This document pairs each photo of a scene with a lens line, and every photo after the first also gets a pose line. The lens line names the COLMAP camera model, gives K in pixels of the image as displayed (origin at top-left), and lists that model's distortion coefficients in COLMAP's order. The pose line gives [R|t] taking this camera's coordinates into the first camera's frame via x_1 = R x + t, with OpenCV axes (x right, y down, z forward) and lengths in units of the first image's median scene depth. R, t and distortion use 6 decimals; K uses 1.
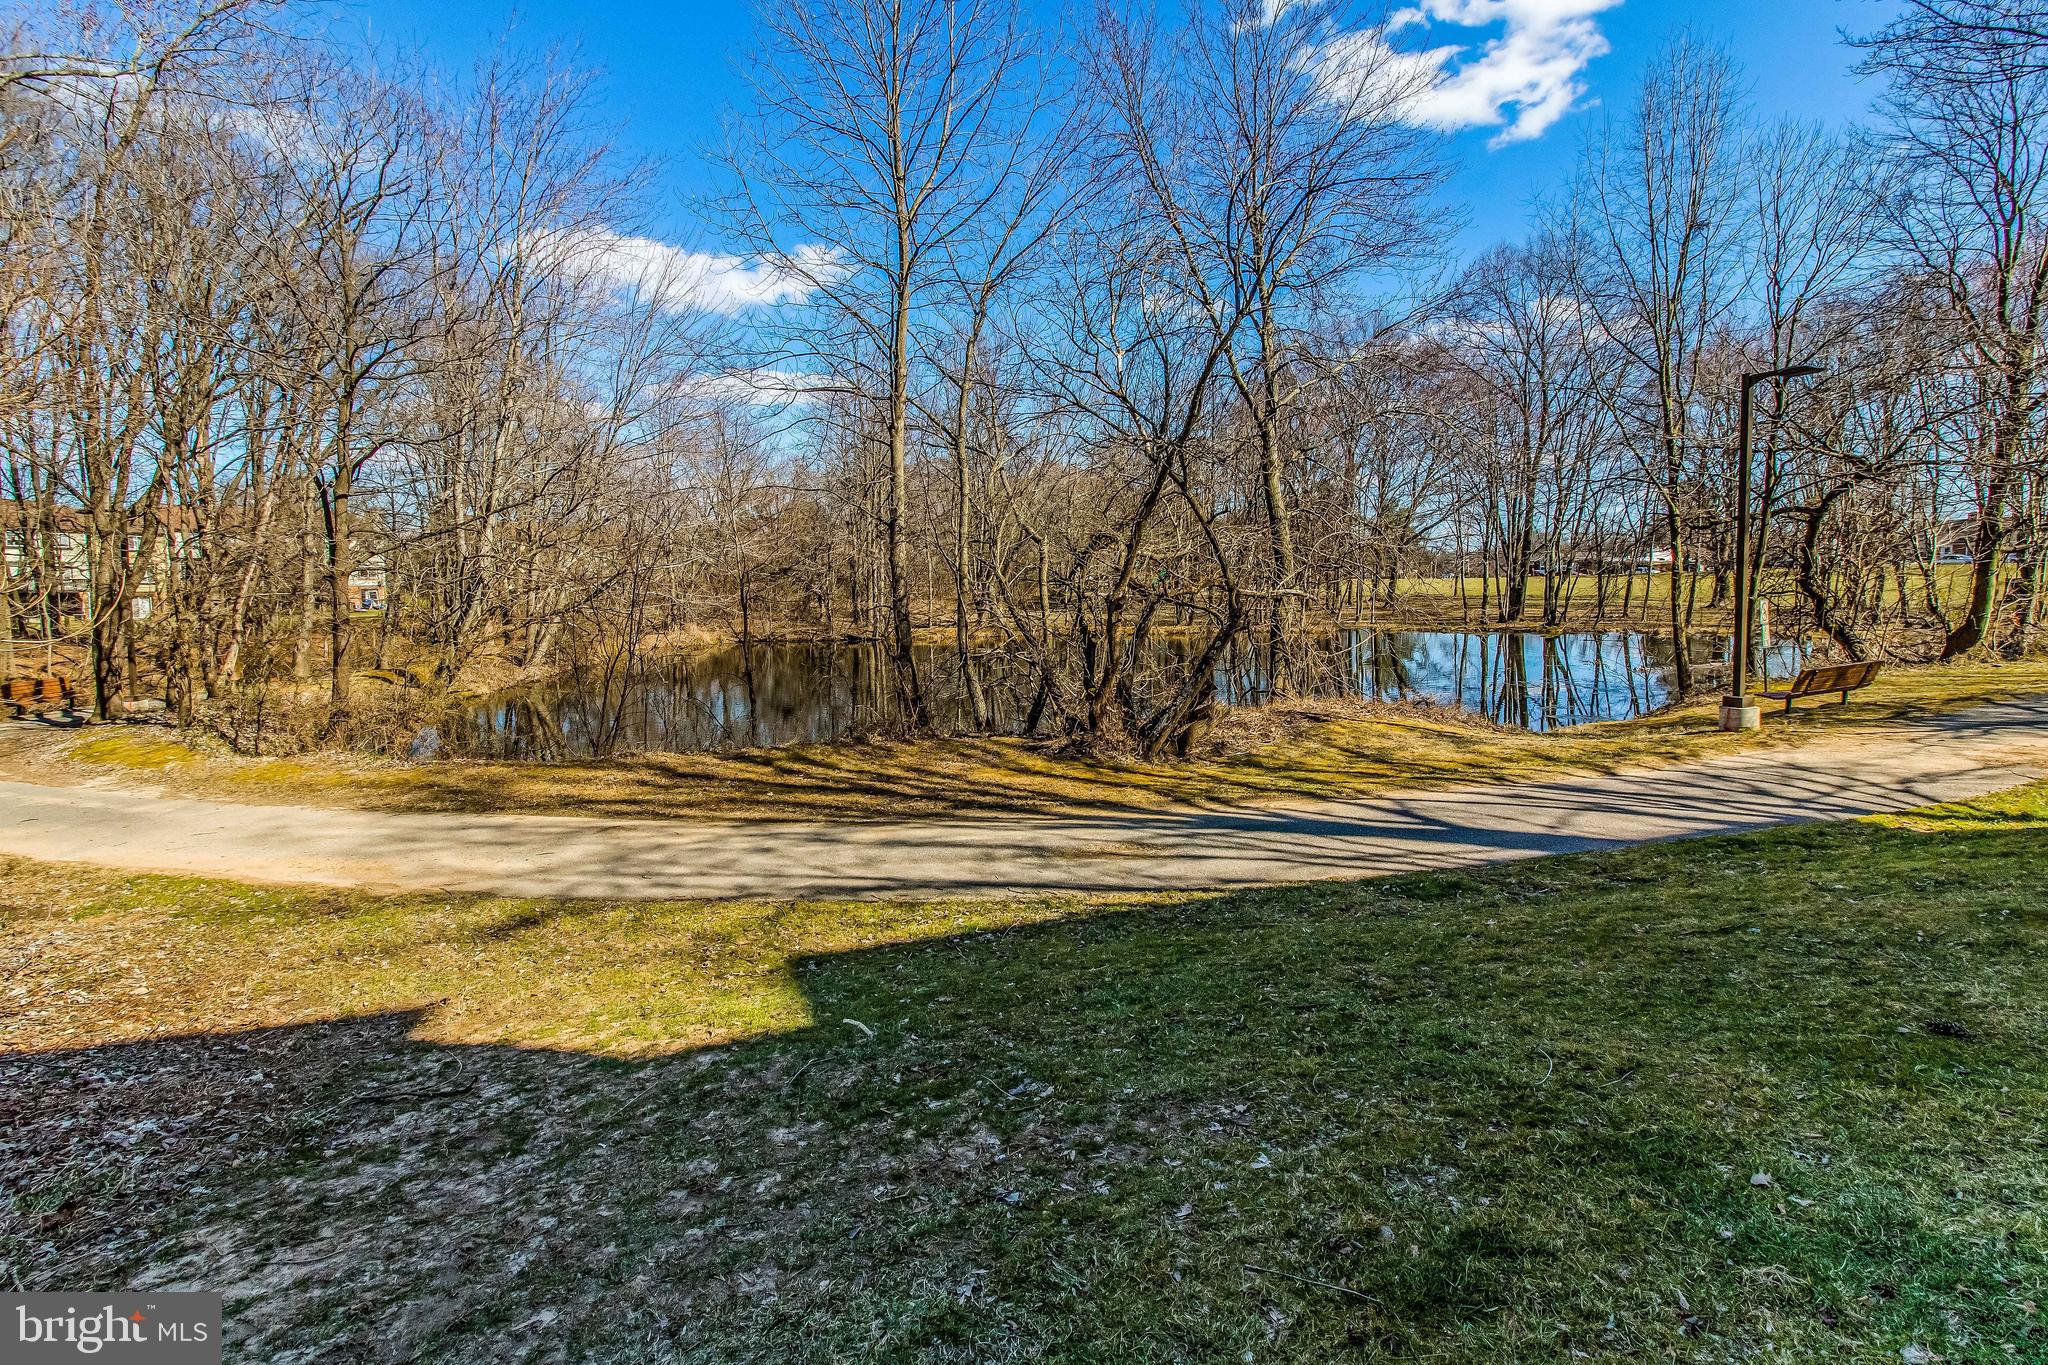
lens RADIAL K [[936.1, 0, 1019.3], [0, 936.1, 688.2], [0, 0, 1]] dist [0.015506, 0.000651]
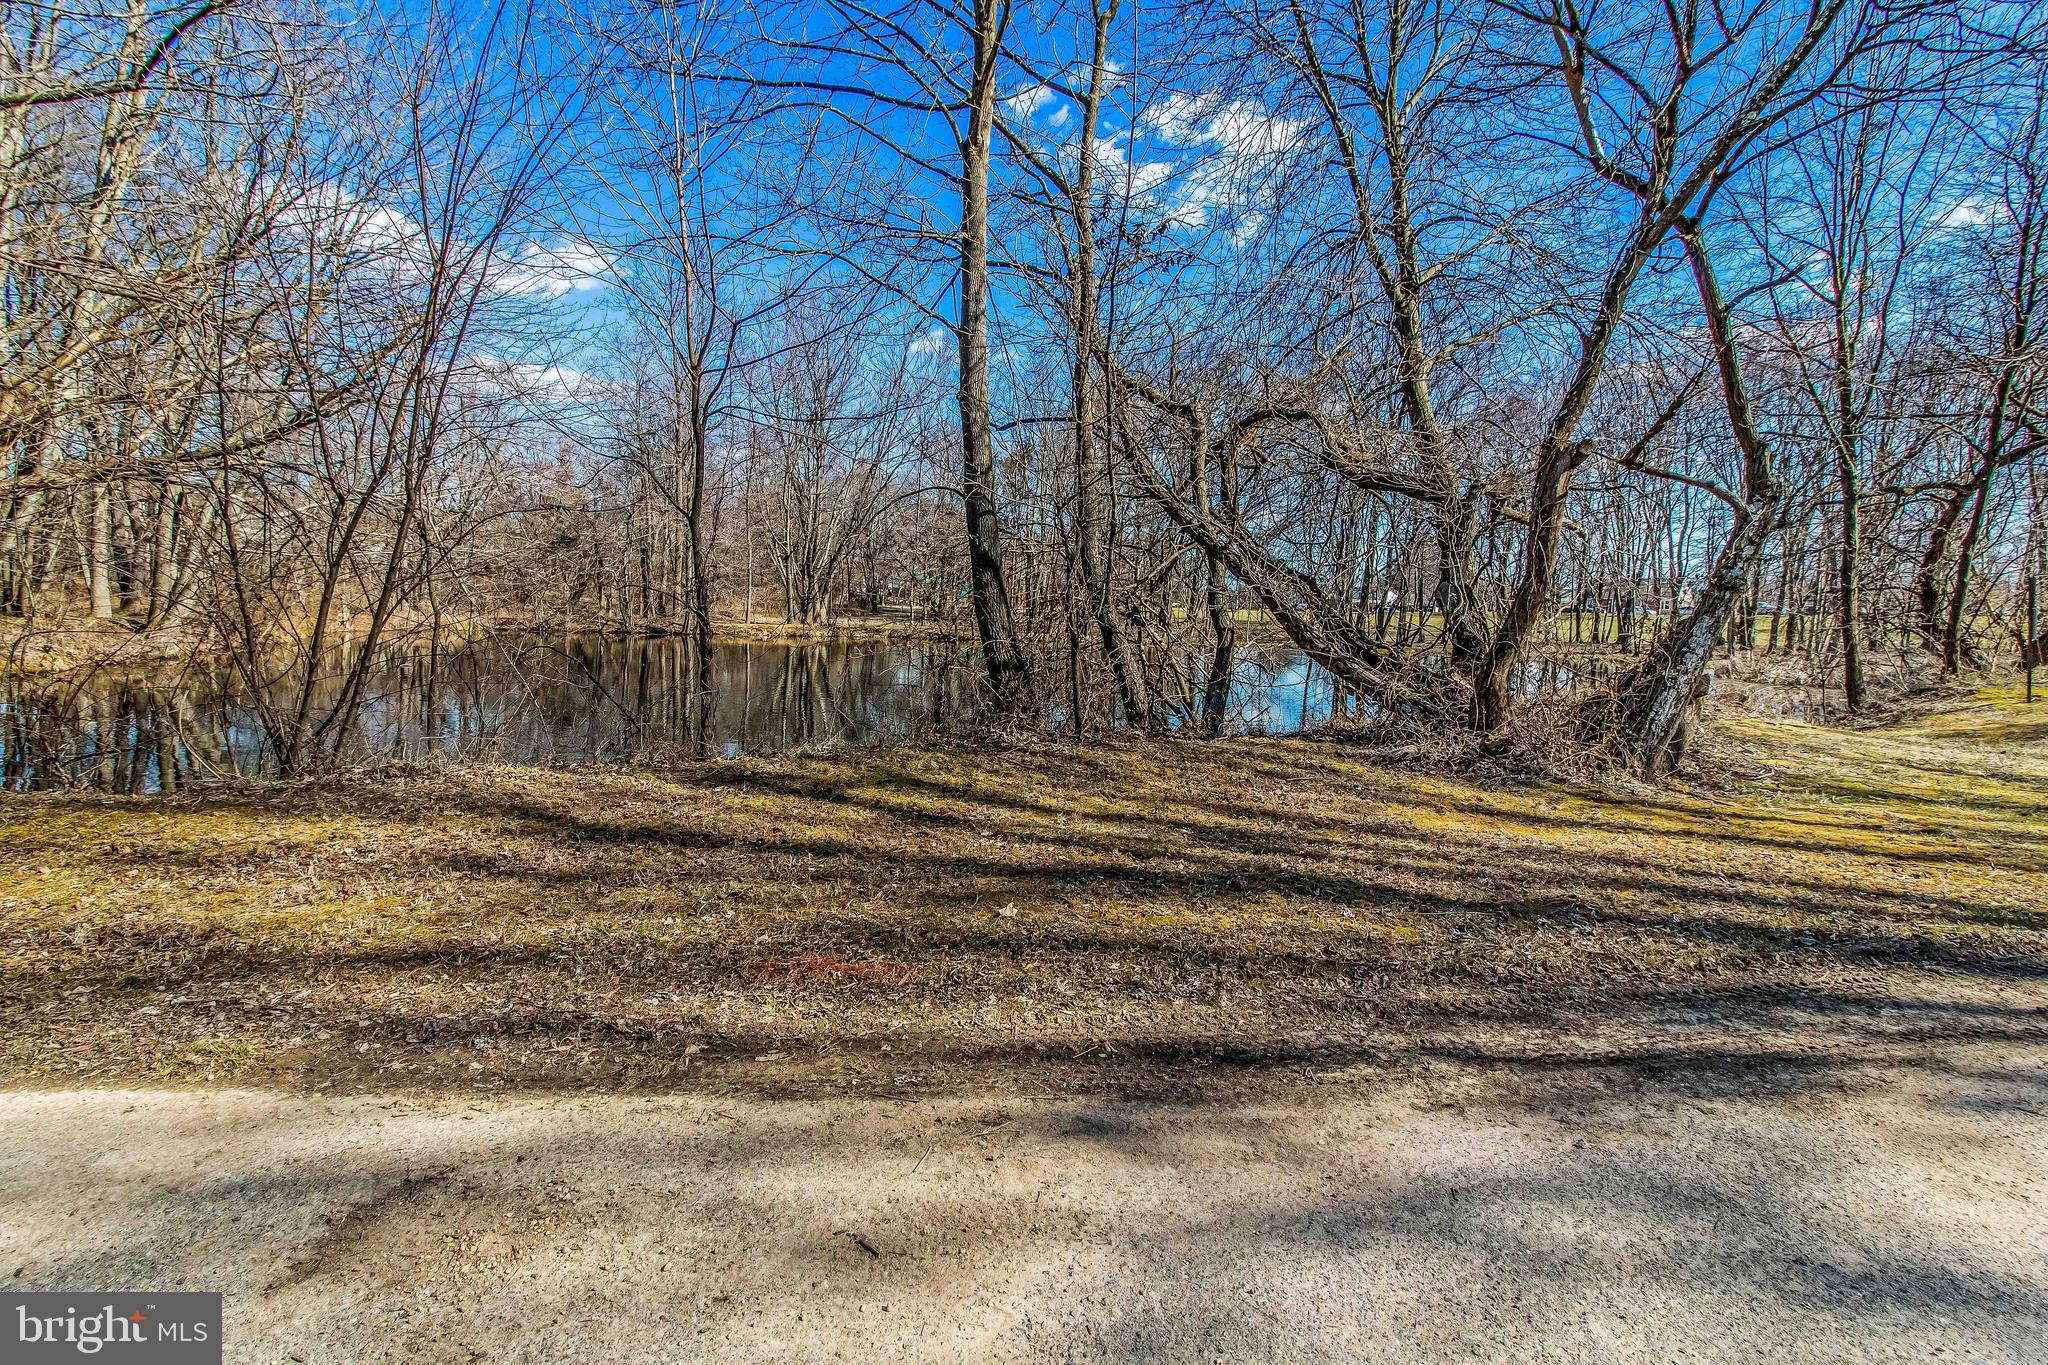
lens RADIAL K [[936.1, 0, 1030.3], [0, 936.1, 678.0], [0, 0, 1]] dist [0.015506, 0.000651]
pose [[0.968720, 0.026370, 0.246751, -0.291958], [-0.017933, 0.999177, -0.036377, 0.047611], [-0.247507, 0.030814, 0.968396, 0.637111]]
